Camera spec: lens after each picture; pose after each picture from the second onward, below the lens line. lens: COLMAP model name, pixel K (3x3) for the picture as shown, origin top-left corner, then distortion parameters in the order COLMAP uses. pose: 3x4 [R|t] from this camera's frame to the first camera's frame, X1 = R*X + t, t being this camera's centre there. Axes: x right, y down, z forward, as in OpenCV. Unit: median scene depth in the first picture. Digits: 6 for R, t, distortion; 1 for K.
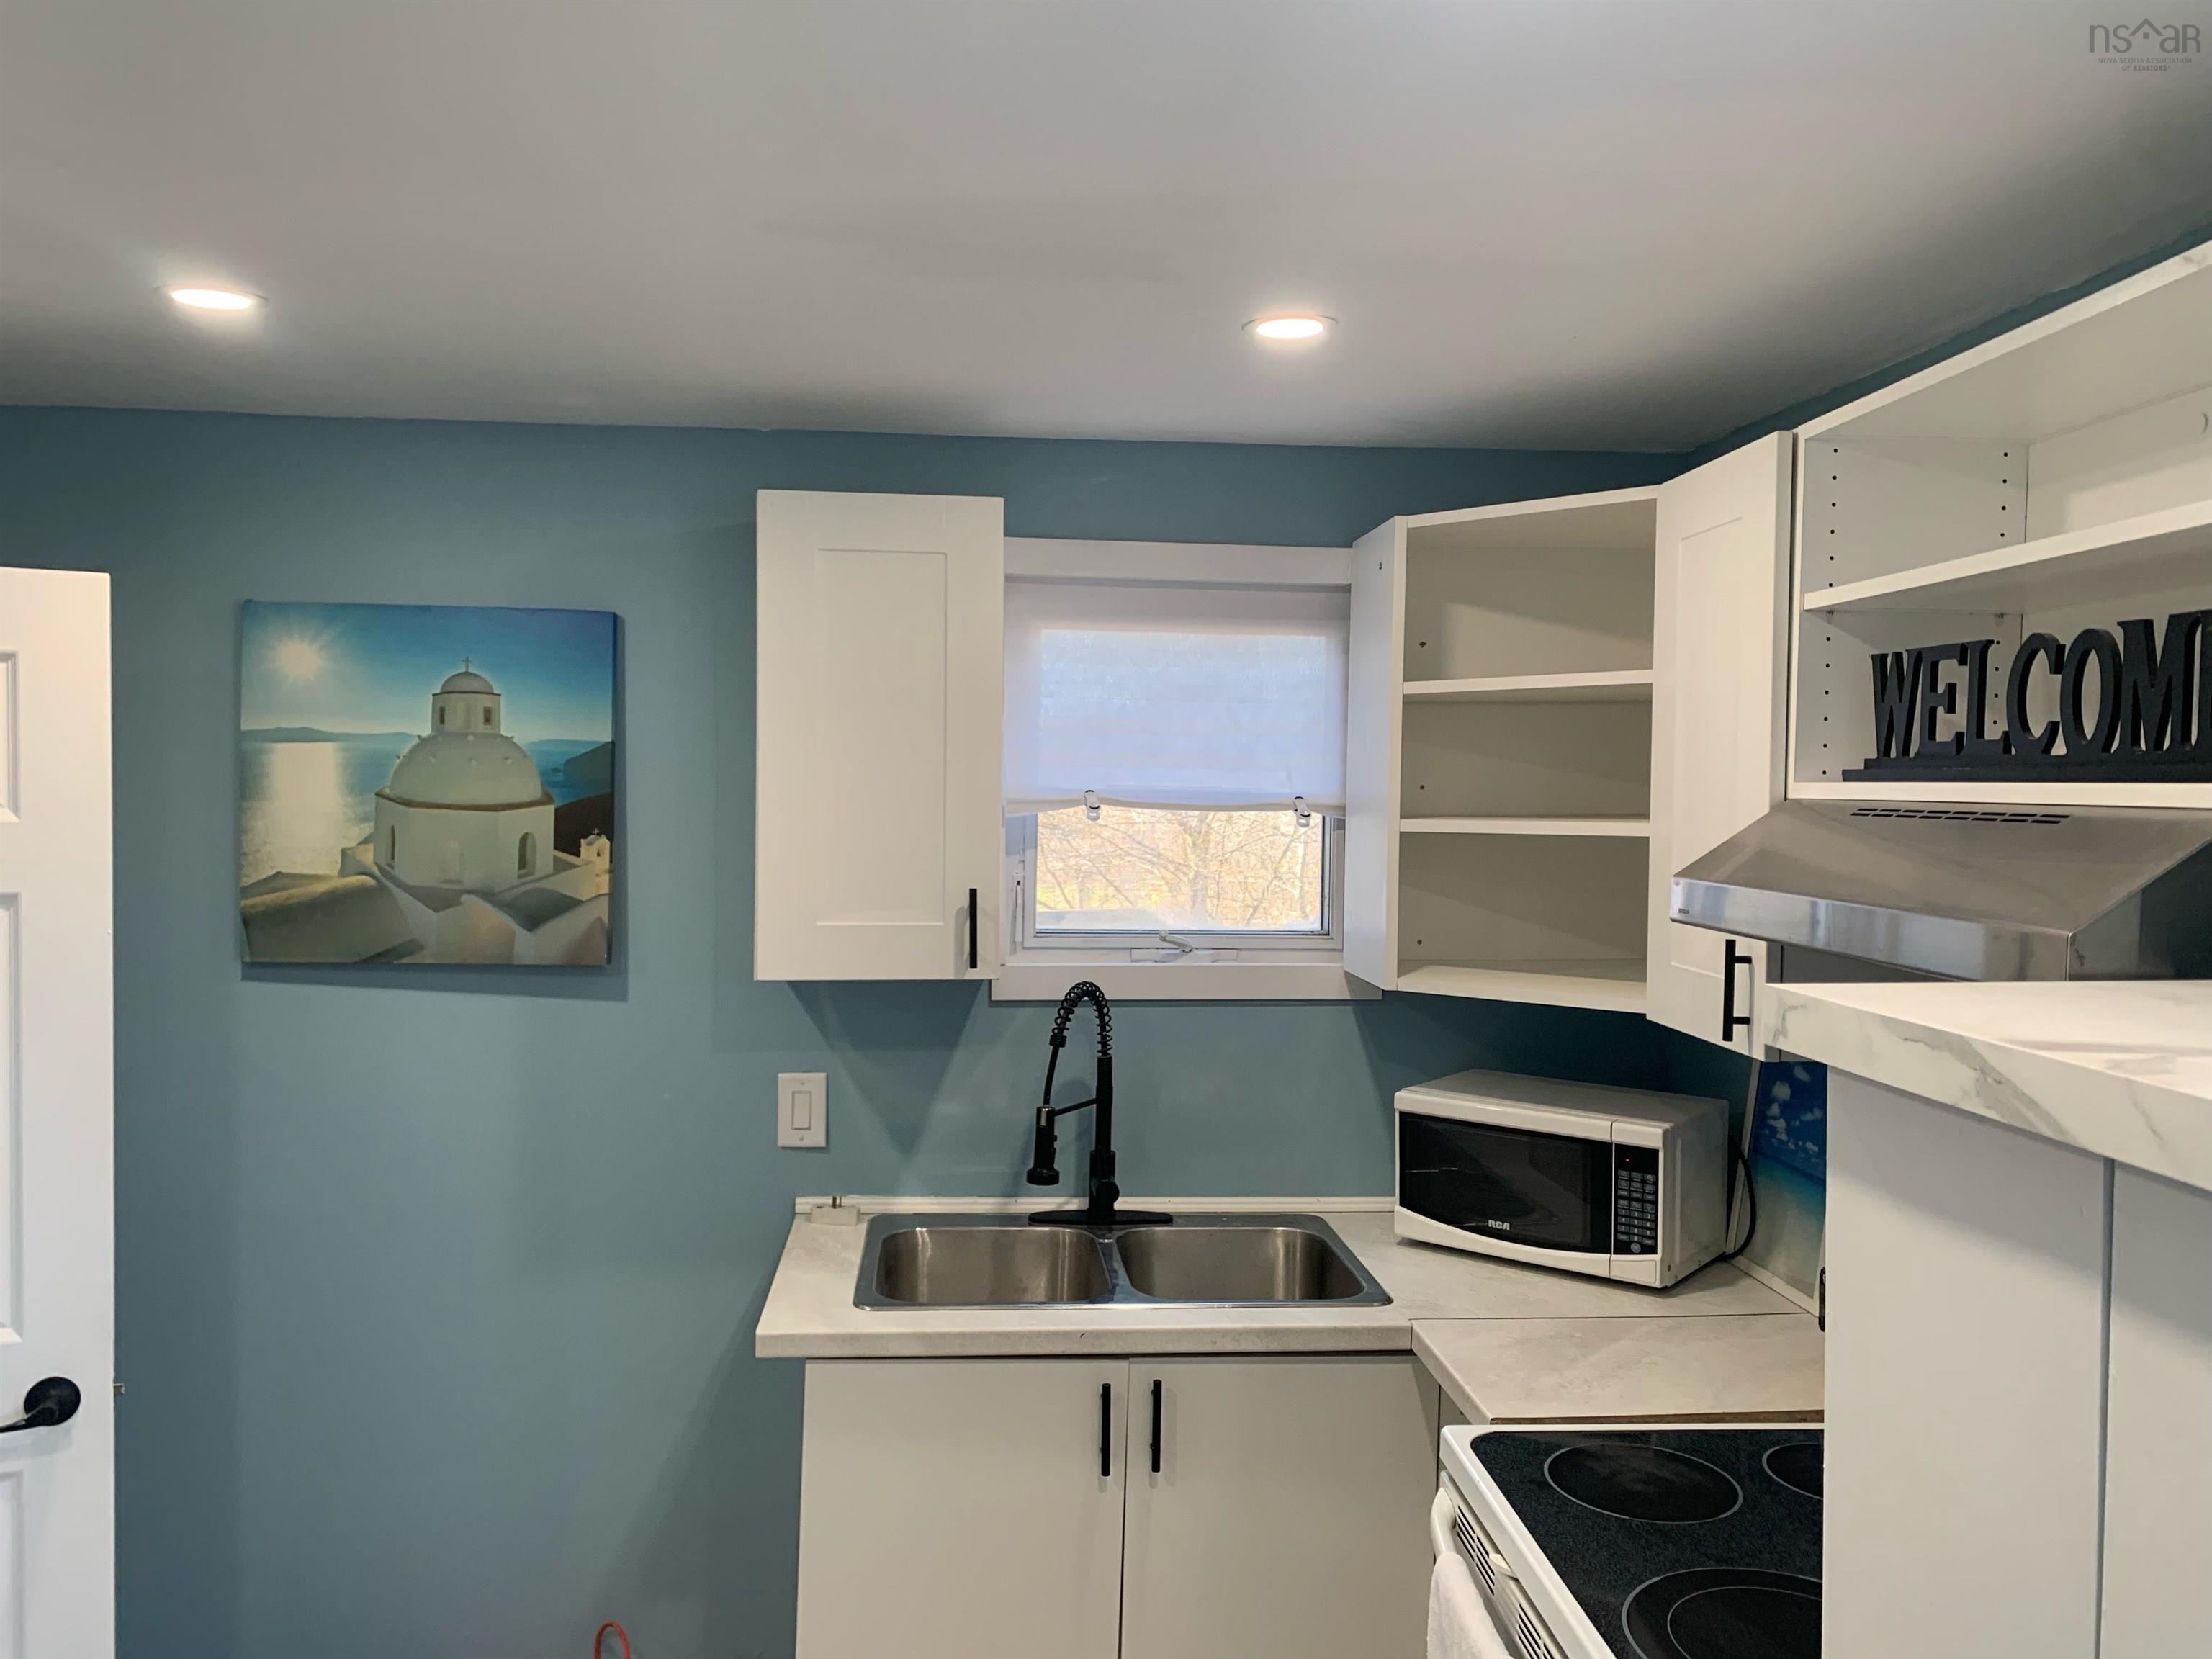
lens RADIAL K [[1660.6, 0, 1106.0], [0, 1660.6, 829.5], [0, 0, 1]] dist [0.005329, -0.007020]
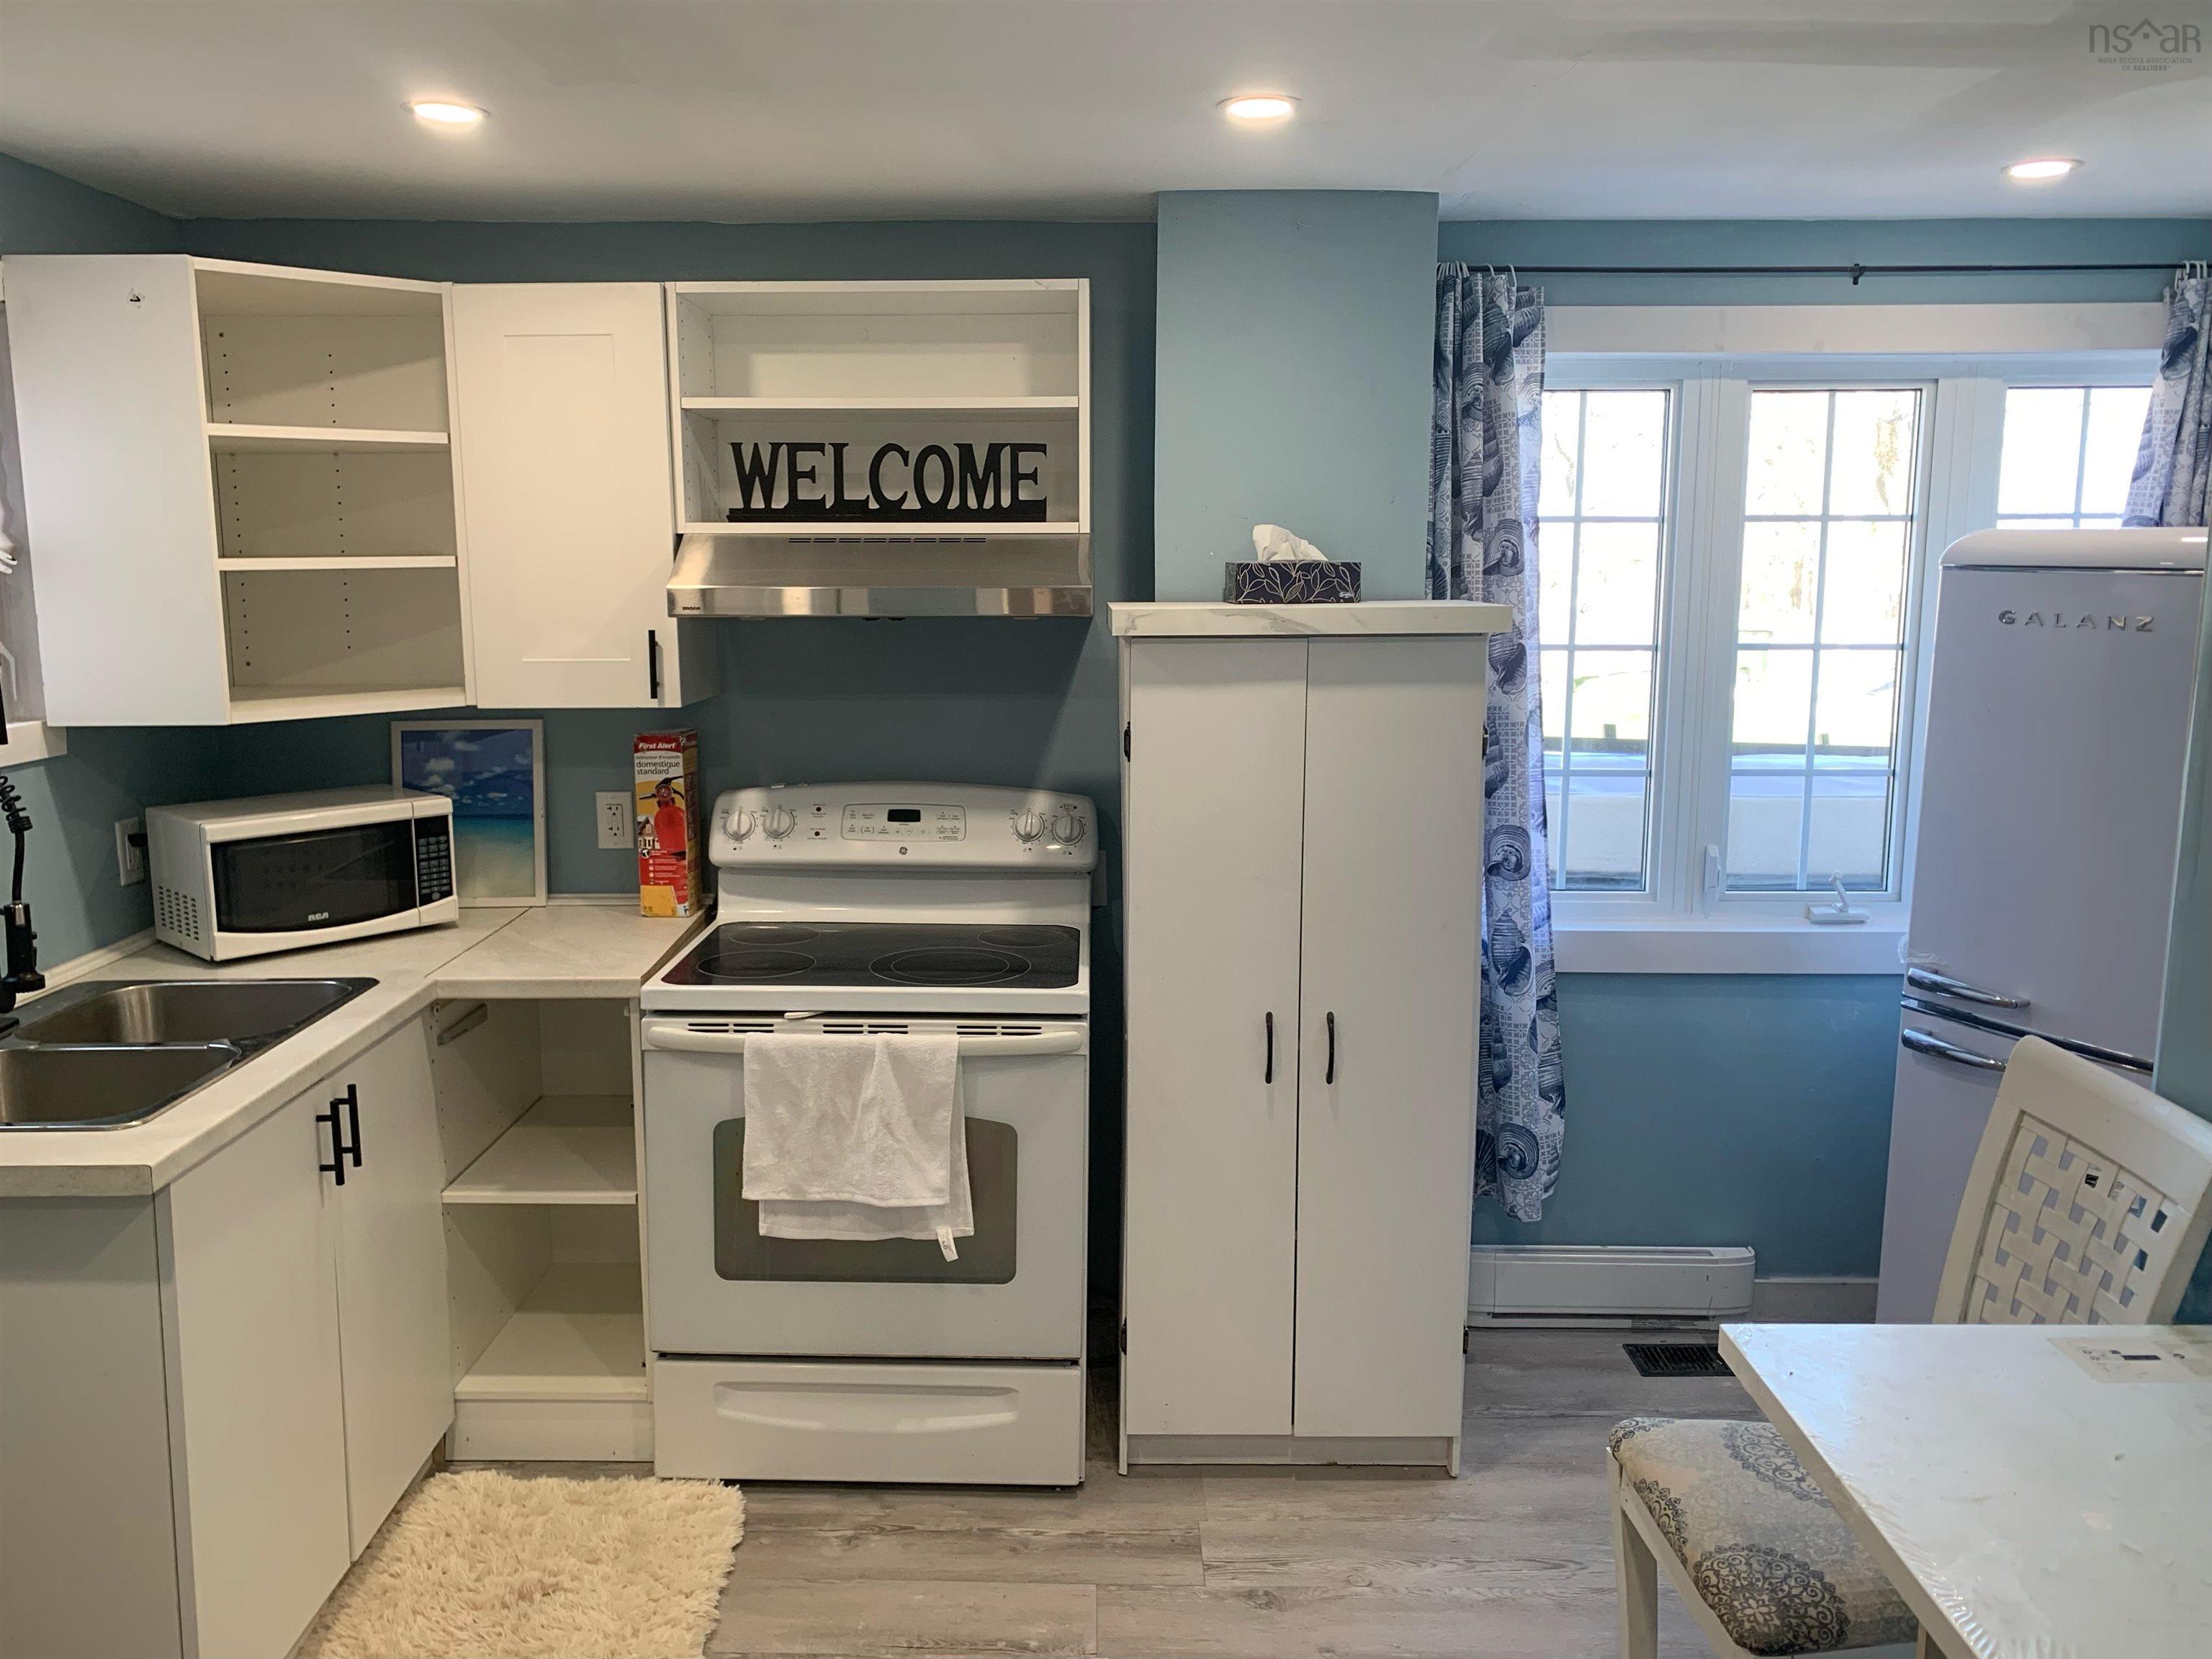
lens RADIAL K [[1660.6, 0, 1106.0], [0, 1660.6, 829.5], [0, 0, 1]] dist [0.005329, -0.007020]
pose [[0.080728, -0.176876, 0.980917, -0.883410], [0.031229, 0.984095, 0.174878, -0.004606], [-0.996247, 0.016515, 0.084968, 0.383308]]
